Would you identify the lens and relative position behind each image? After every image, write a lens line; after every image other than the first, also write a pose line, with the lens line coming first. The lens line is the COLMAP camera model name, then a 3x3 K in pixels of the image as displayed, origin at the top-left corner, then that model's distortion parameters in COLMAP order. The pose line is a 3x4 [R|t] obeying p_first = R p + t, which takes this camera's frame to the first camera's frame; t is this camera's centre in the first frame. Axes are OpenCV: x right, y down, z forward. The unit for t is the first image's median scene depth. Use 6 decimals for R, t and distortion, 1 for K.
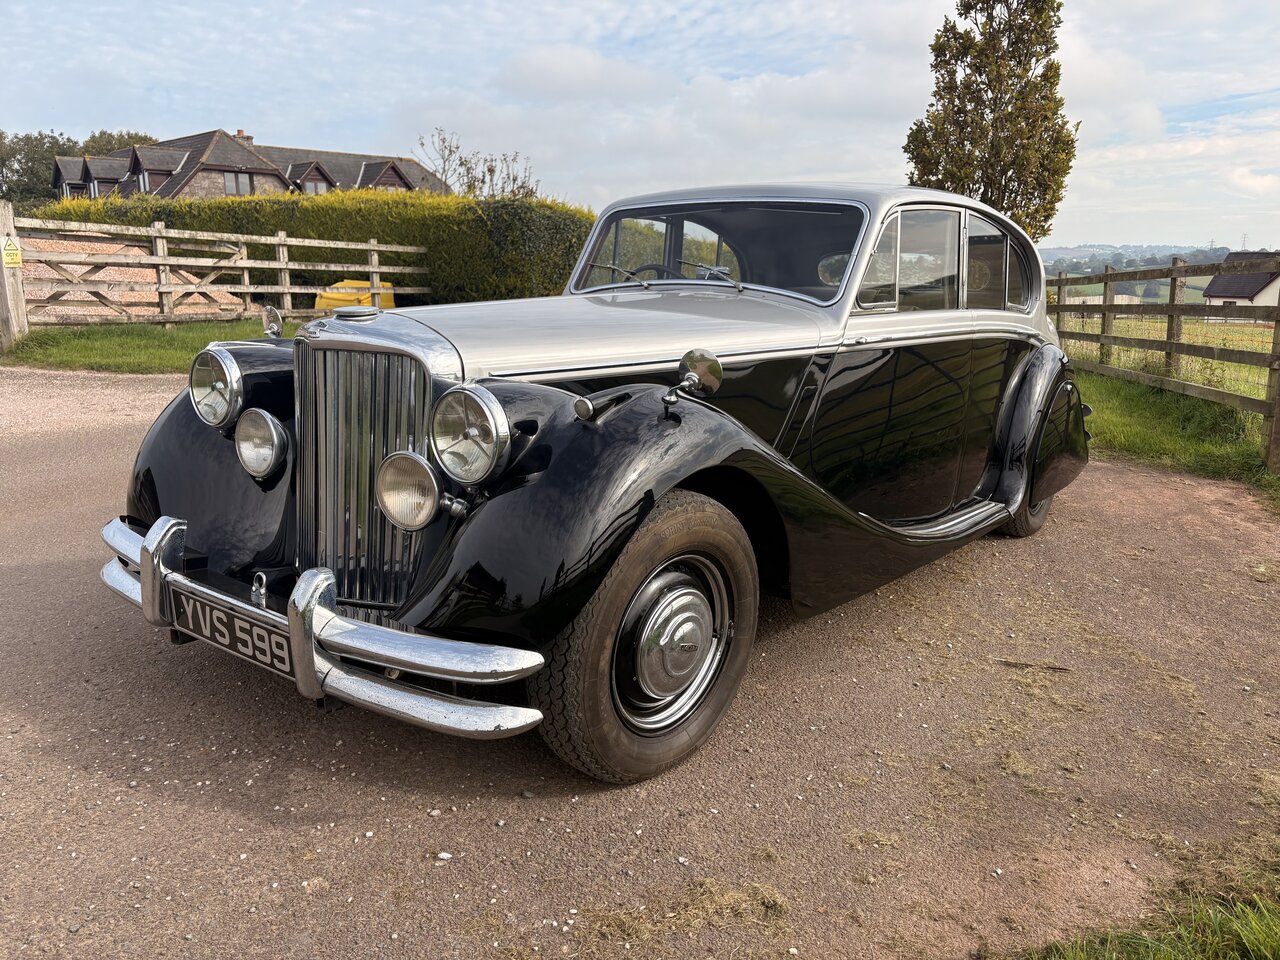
lens RADIAL K [[979.3, 0, 641.6], [0, 979.3, 481.4], [0, 0, 1]] dist [0.047616, -0.052106]
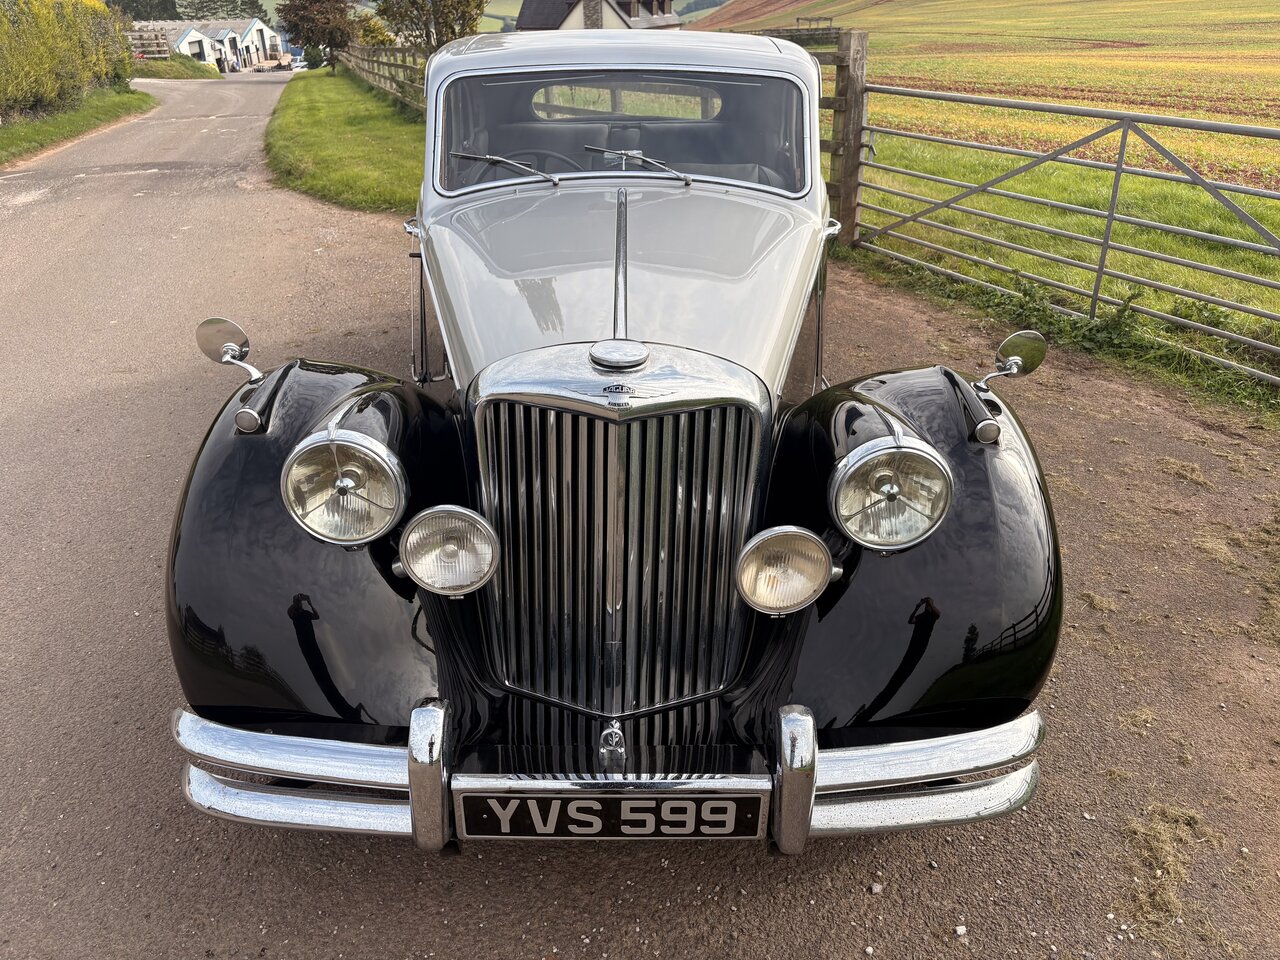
lens RADIAL K [[979.3, 0, 642.7], [0, 979.3, 478.9], [0, 0, 1]] dist [0.047616, -0.052106]
pose [[0.796212, -0.280952, 0.535829, -0.255374], [0.143765, 0.948132, 0.283507, -0.106136], [-0.587689, -0.148698, 0.795305, 0.150025]]
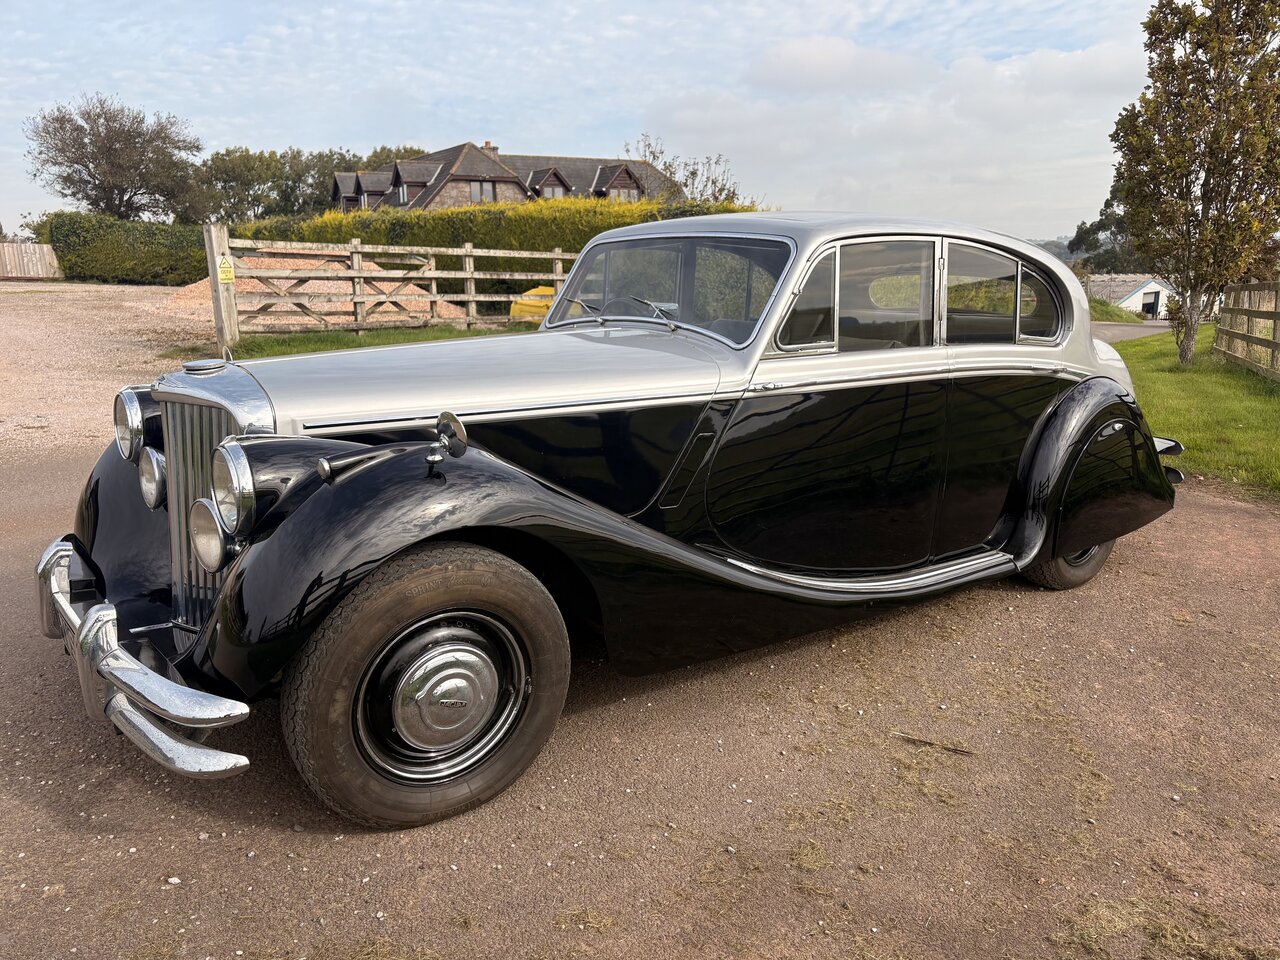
lens RADIAL K [[979.3, 0, 641.0], [0, 979.3, 476.1], [0, 0, 1]] dist [0.047616, -0.052106]
pose [[0.969246, 0.039061, -0.242972, 0.167083], [-0.038874, 0.999229, 0.005566, -0.027554], [0.243002, 0.004050, 0.970017, 0.020925]]
